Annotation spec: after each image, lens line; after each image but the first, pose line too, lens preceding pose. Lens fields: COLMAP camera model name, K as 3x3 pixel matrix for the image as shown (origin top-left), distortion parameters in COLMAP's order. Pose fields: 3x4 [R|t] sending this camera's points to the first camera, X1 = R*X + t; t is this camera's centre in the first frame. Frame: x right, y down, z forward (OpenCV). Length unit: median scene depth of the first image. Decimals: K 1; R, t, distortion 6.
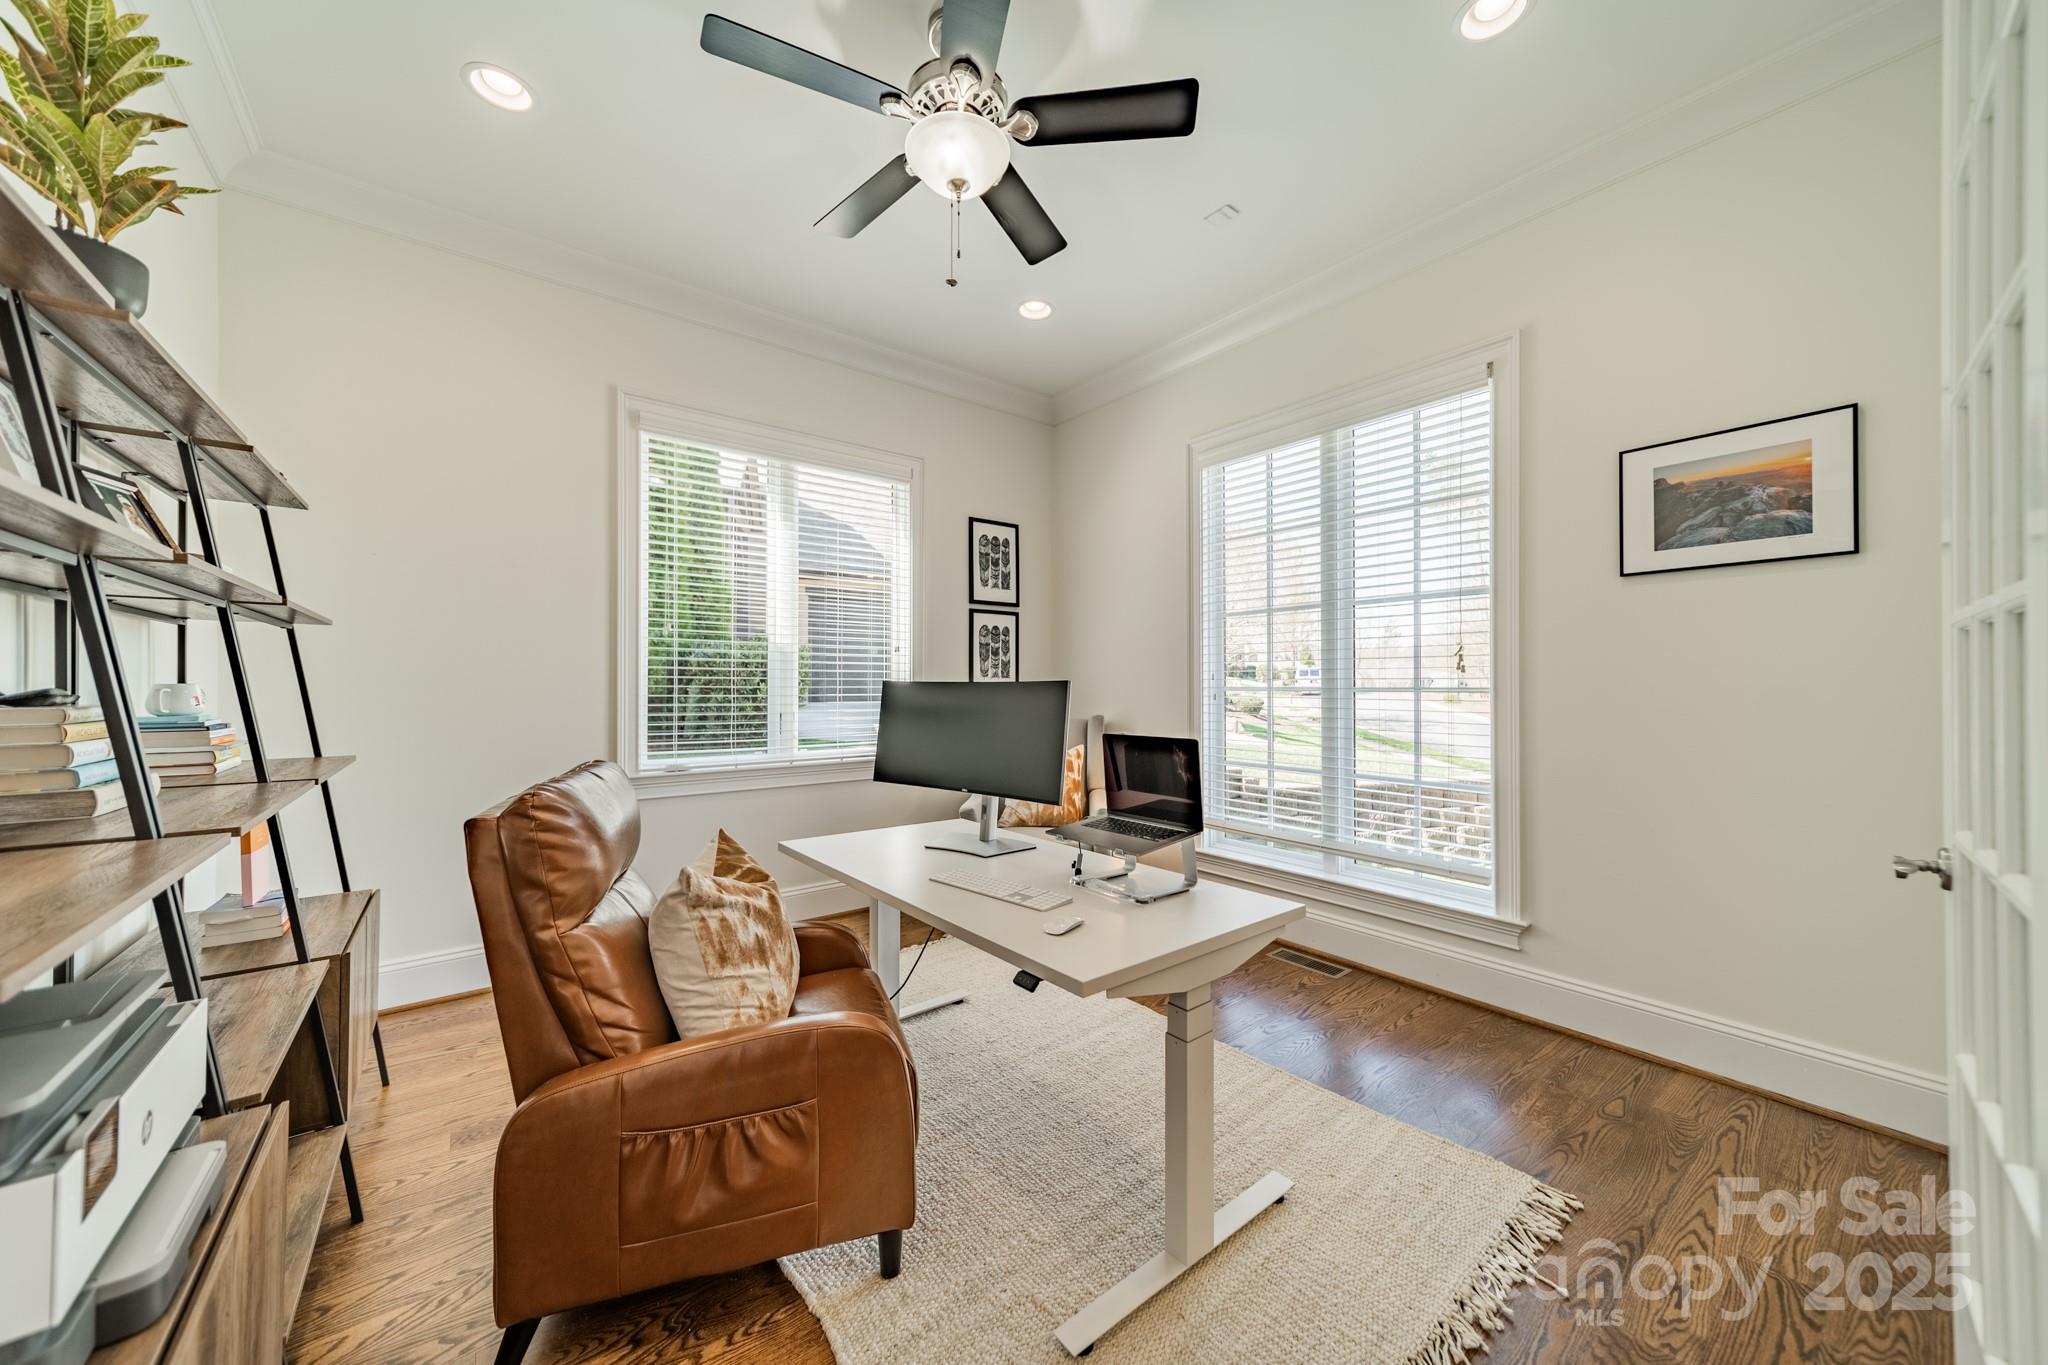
lens RADIAL K [[721.8, 0, 1010.1], [0, 721.8, 680.3], [0, 0, 1]] dist [0.010090, -0.000088]
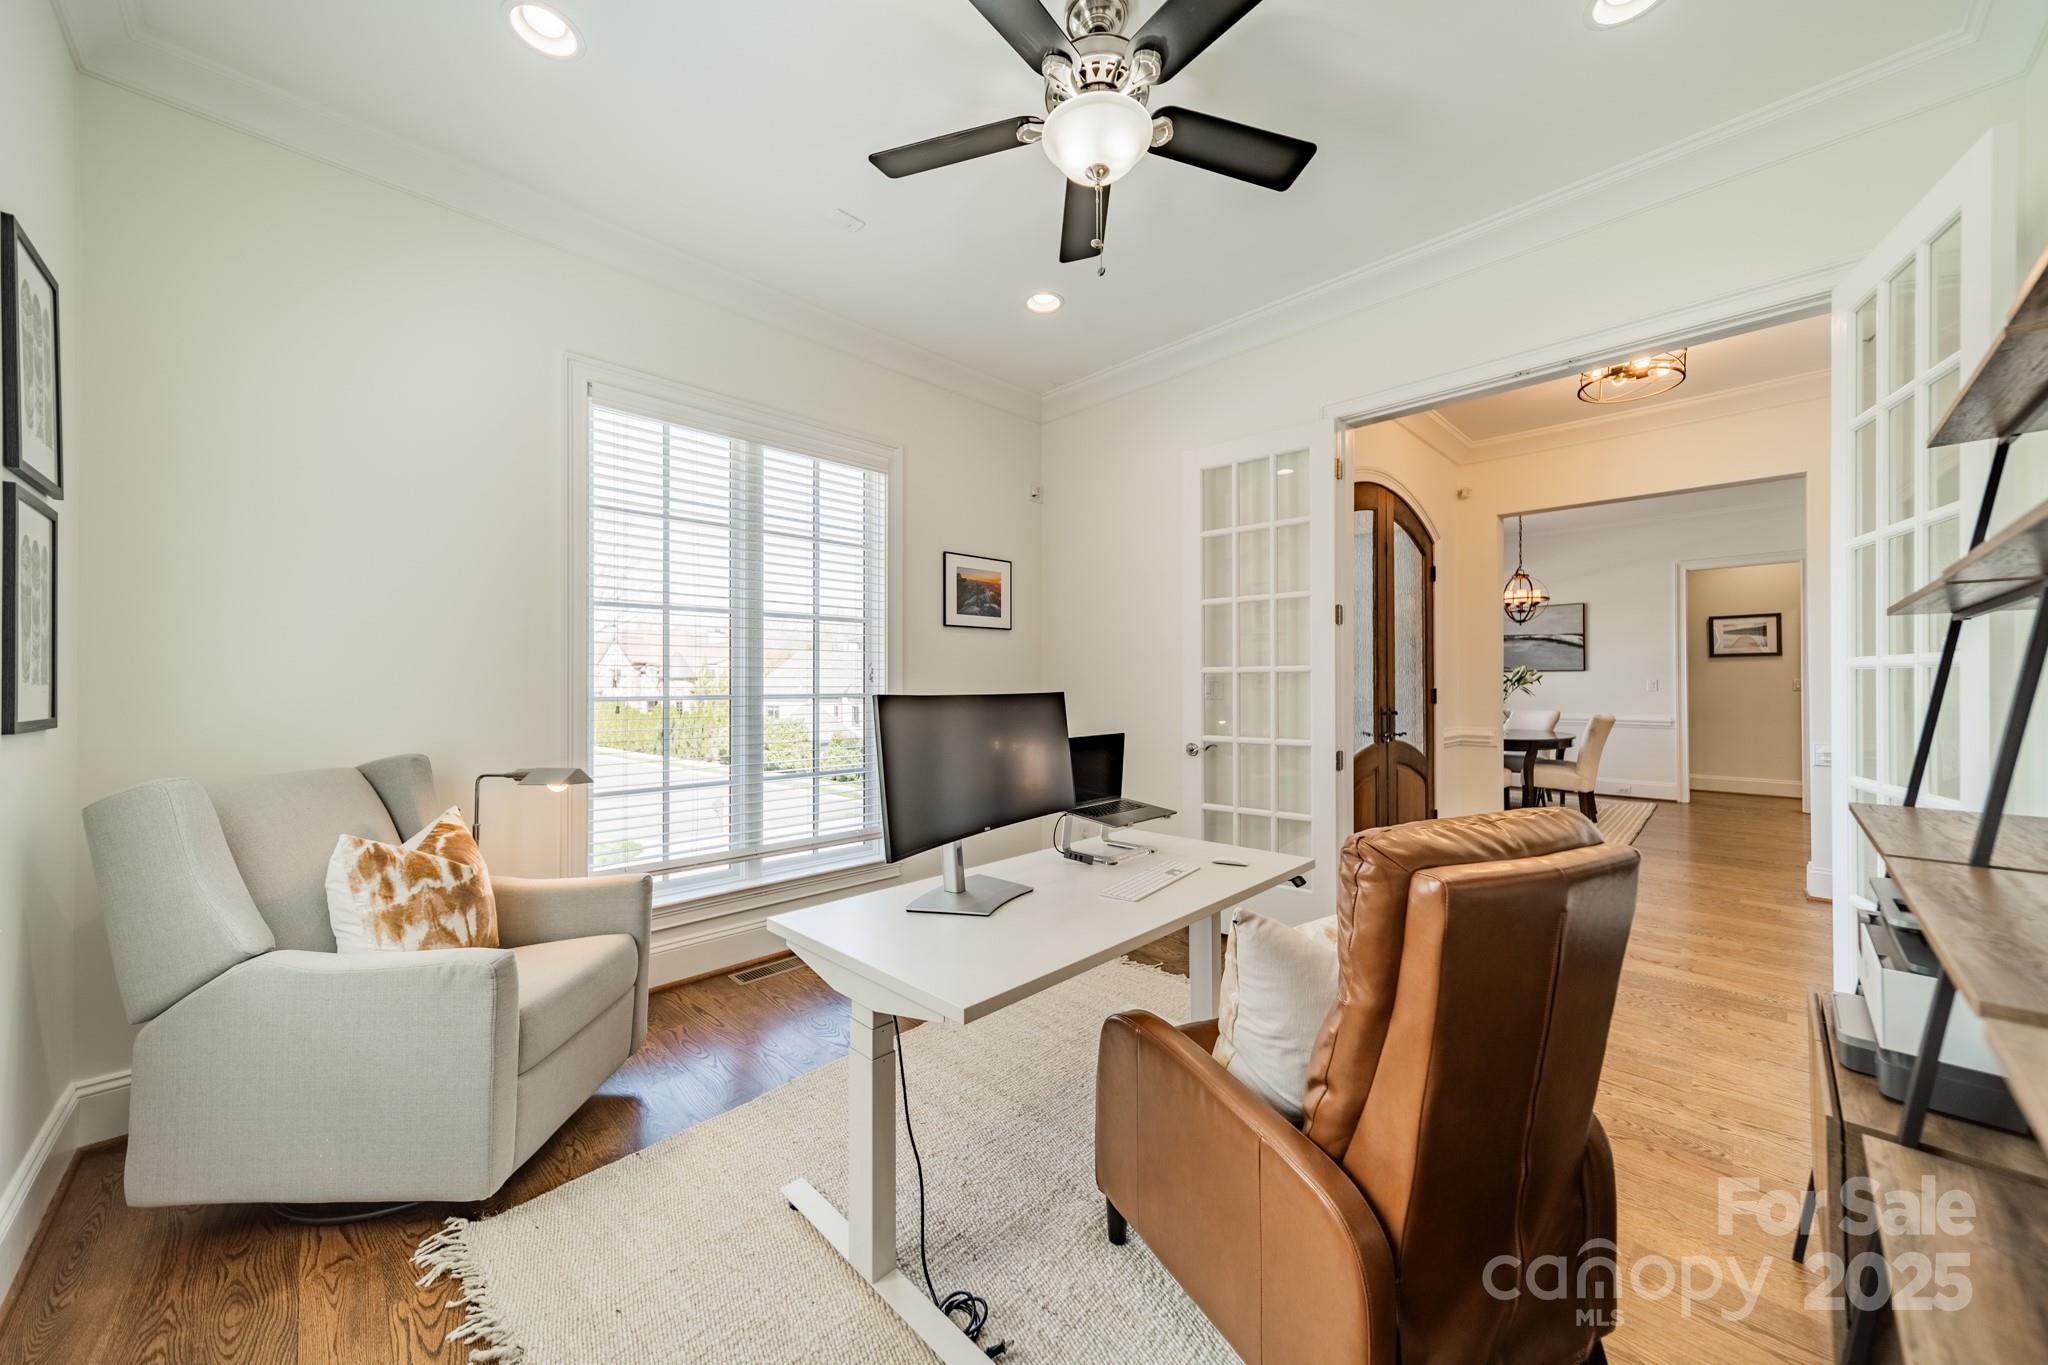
lens RADIAL K [[721.8, 0, 1002.5], [0, 721.8, 690.1], [0, 0, 1]] dist [0.010090, -0.000088]
pose [[-0.115084, 0.001168, 0.993355, -0.623856], [0.005993, 0.999982, -0.000481, 0.005560], [-0.993338, 0.005898, -0.115089, 0.800660]]
